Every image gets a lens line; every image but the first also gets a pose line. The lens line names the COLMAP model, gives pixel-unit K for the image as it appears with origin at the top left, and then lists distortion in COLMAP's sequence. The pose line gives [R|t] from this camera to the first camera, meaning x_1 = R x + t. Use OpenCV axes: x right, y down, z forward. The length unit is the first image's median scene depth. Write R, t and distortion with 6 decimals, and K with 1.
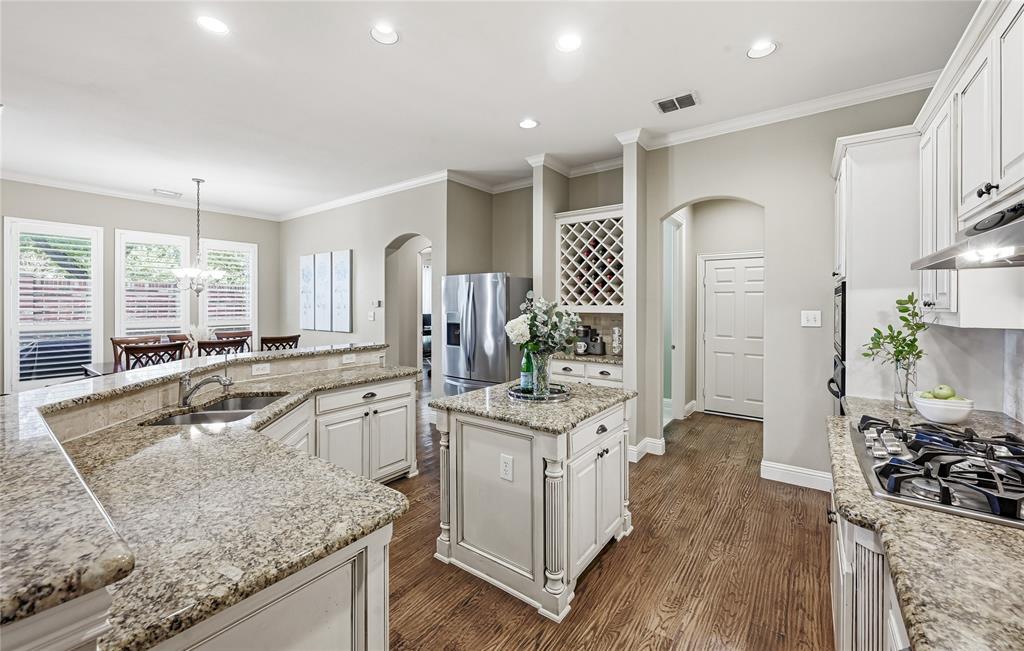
lens RADIAL K [[411.4, 0, 508.3], [0, 411.4, 303.7], [0, 0, 1]] dist [-0.001046, -0.000106]
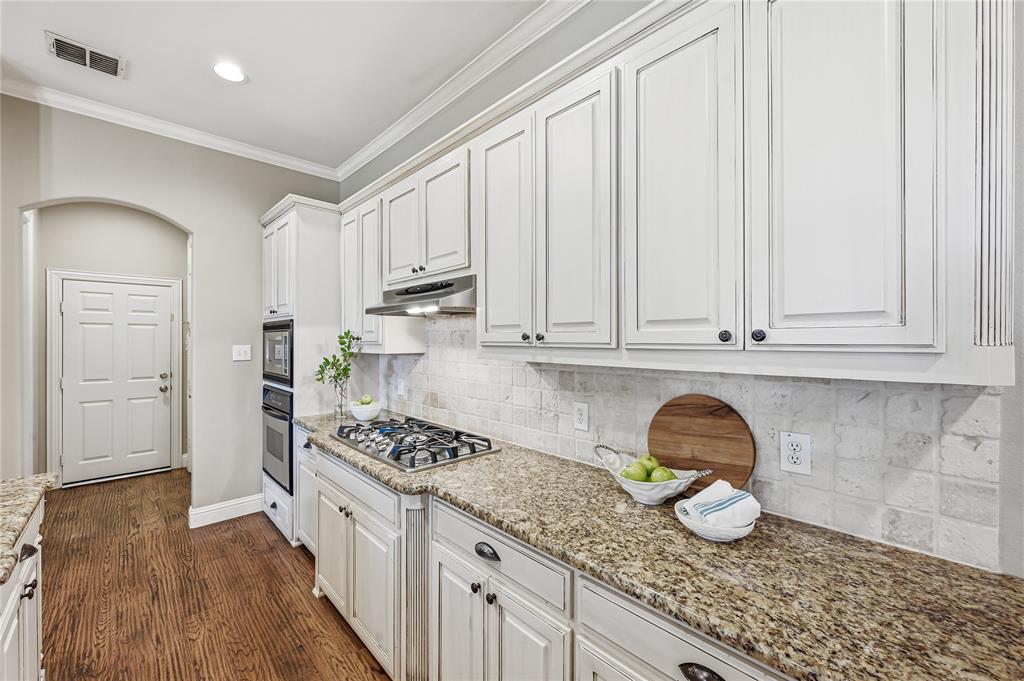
lens RADIAL K [[410.9, 0, 507.9], [0, 410.9, 338.4], [0, 0, 1]] dist [0.000391, 0.000073]
pose [[0.159801, 0.000569, 0.987149, -0.256950], [-0.000399, 1.000000, -0.000512, 0.000610], [-0.987149, -0.000312, 0.159801, 0.239955]]
